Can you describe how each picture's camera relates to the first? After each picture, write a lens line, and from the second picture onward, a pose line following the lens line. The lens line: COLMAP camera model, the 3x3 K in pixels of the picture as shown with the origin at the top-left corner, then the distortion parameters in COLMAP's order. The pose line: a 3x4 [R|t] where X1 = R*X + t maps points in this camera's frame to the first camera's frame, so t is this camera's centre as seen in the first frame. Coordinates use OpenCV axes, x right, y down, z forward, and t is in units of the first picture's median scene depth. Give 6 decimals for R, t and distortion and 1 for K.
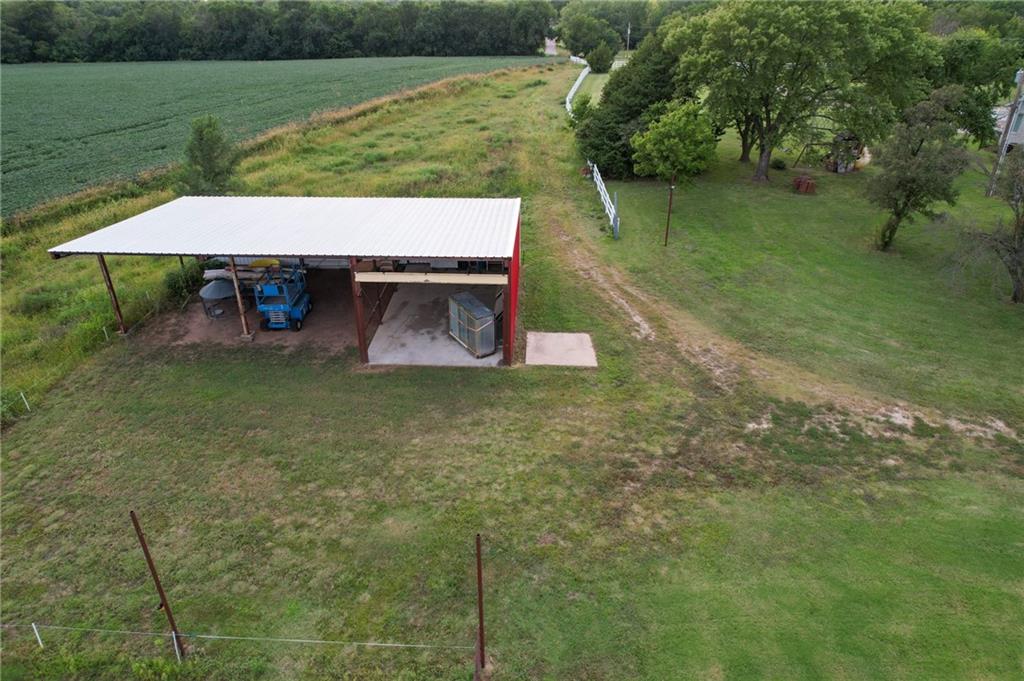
lens RADIAL K [[652.7, 0, 512.0], [0, 652.7, 340.5], [0, 0, 1]] dist [-0.079542, 0.073873]
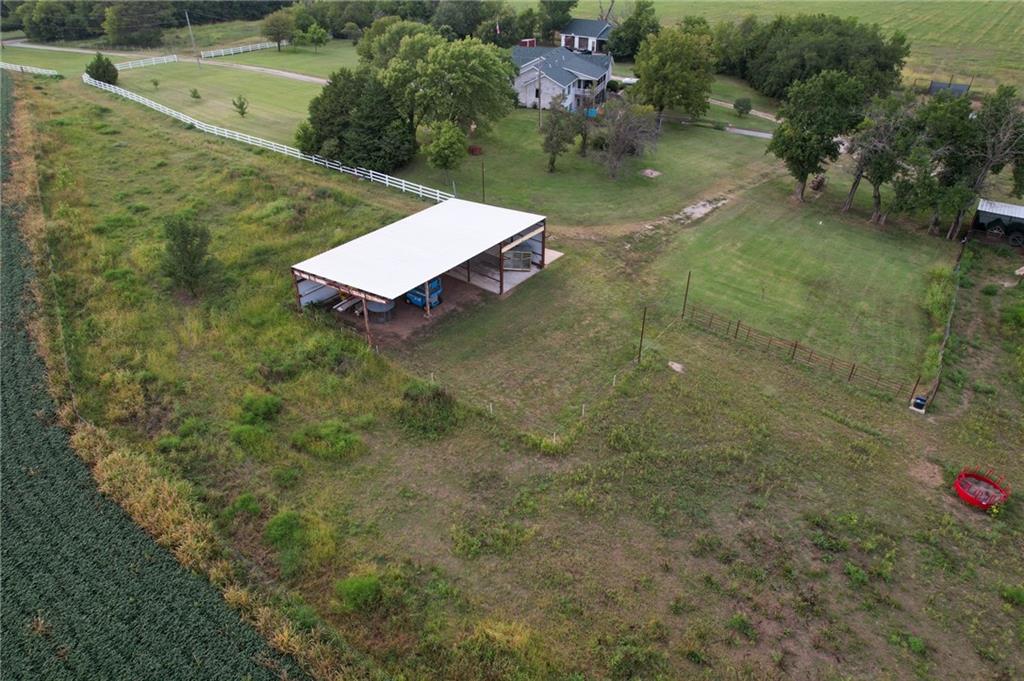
lens RADIAL K [[652.7, 0, 512.0], [0, 652.7, 340.5], [0, 0, 1]] dist [-0.079542, 0.073873]
pose [[0.559475, -0.442569, 0.700800, -1.798420], [0.380234, 0.888337, 0.257447, -0.366678], [-0.736485, 0.122433, 0.665282, -0.356182]]
